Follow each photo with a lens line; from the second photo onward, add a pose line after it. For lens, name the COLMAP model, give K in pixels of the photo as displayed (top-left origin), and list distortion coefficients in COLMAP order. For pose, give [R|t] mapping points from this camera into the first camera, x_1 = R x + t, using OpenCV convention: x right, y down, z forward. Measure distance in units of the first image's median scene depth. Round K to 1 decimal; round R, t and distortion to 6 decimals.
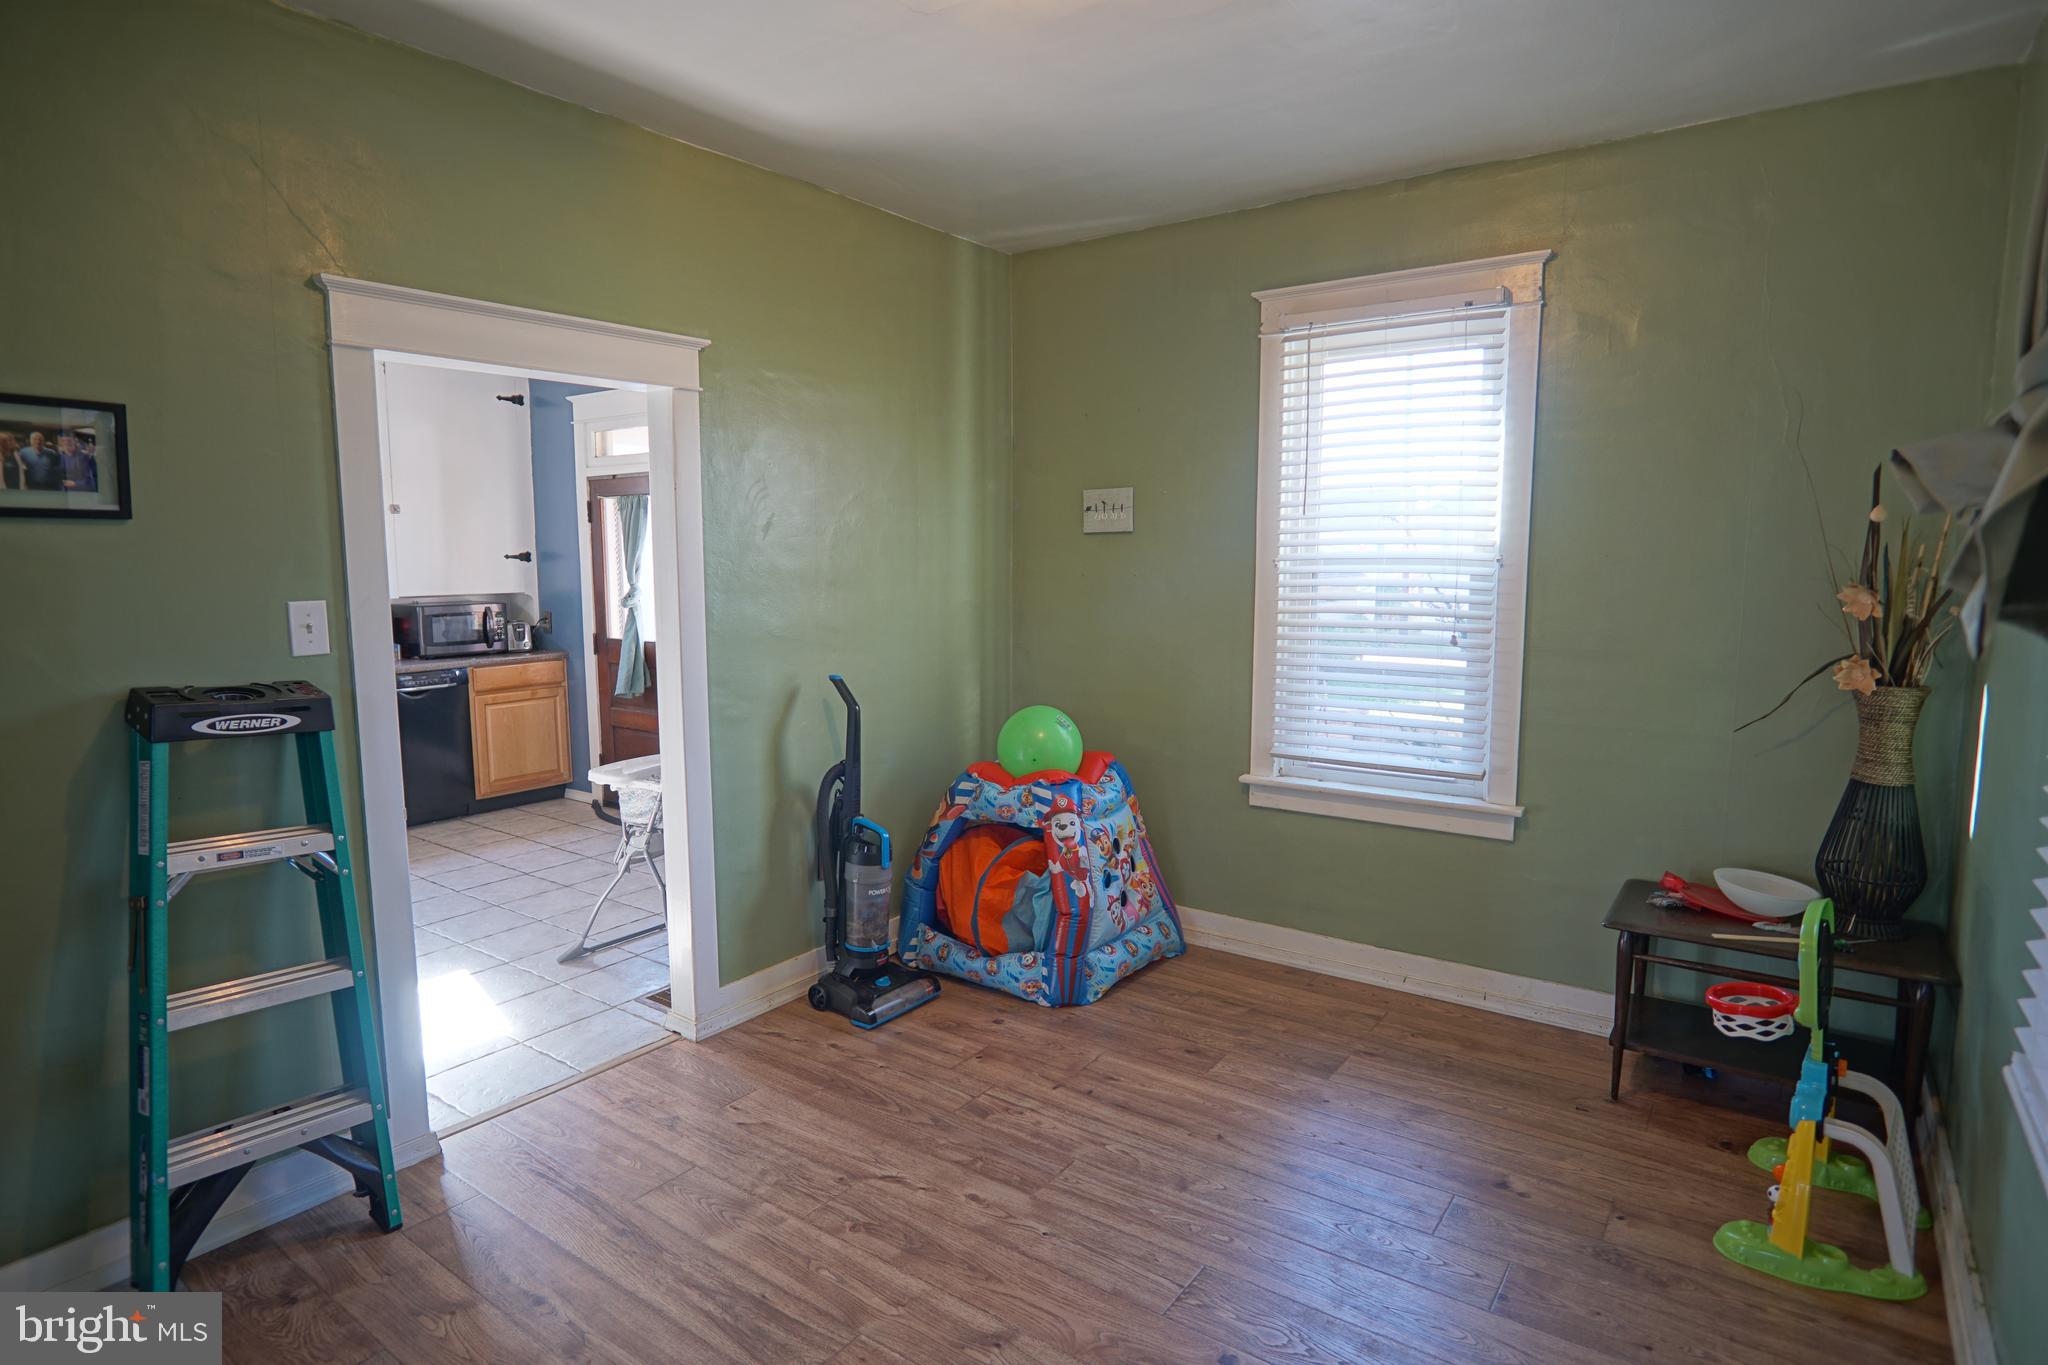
lens RADIAL K [[1093.2, 0, 1023.2], [0, 1093.2, 679.9], [0, 0, 1]] dist [-0.036645, 0.010755]
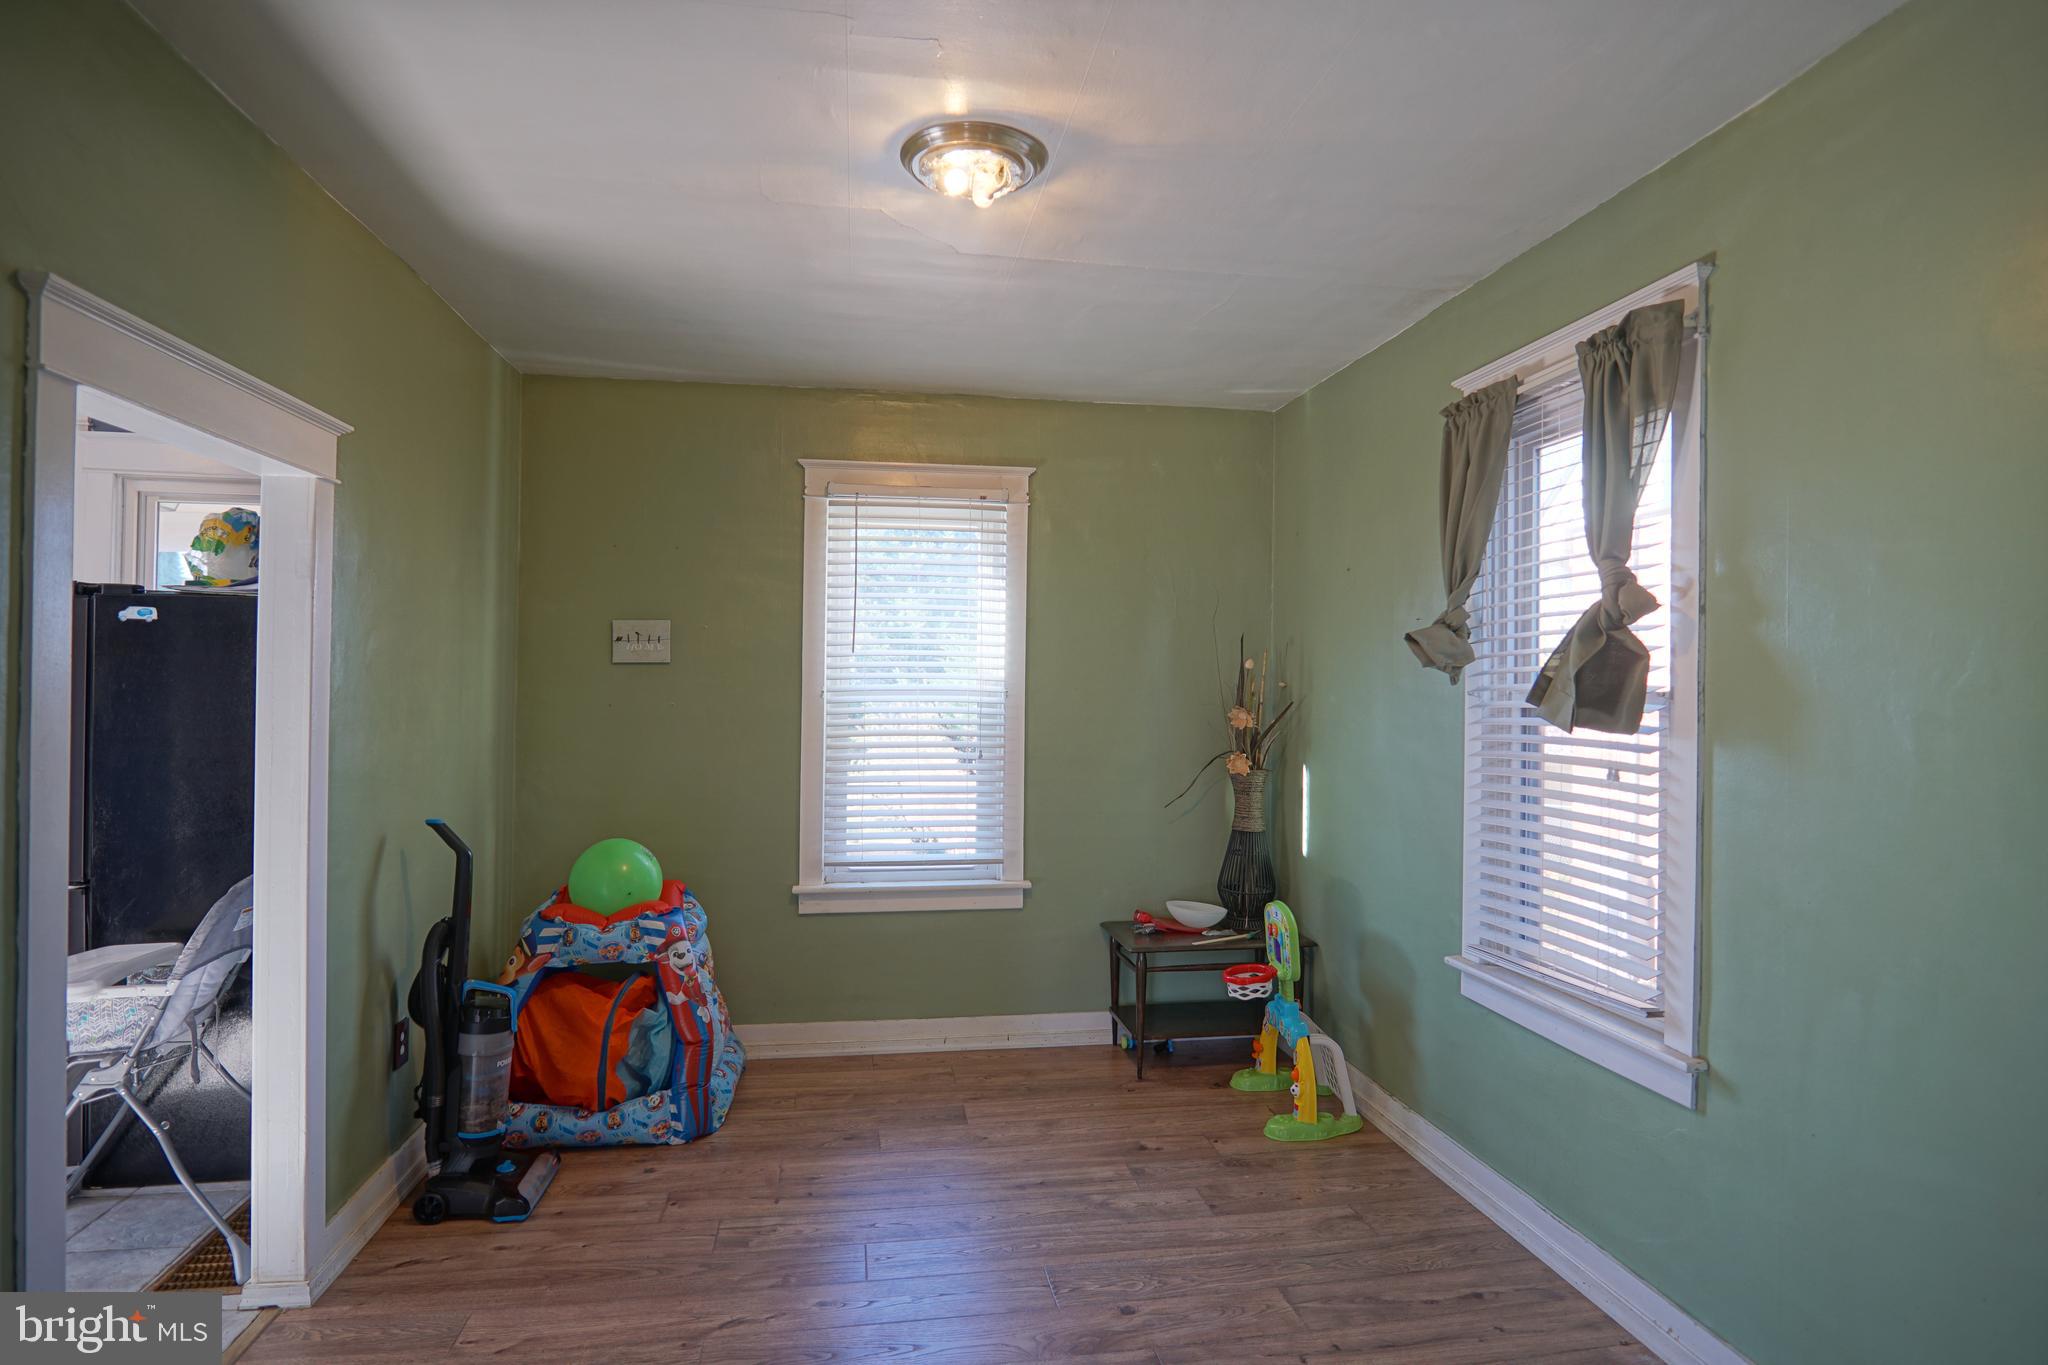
lens RADIAL K [[1093.2, 0, 1023.2], [0, 1093.2, 679.9], [0, 0, 1]] dist [-0.036645, 0.010755]
pose [[0.704630, 0.015040, 0.709416, -0.453099], [0.072527, 0.993013, -0.093090, -0.000174], [-0.705859, 0.117046, 0.698615, 0.058256]]
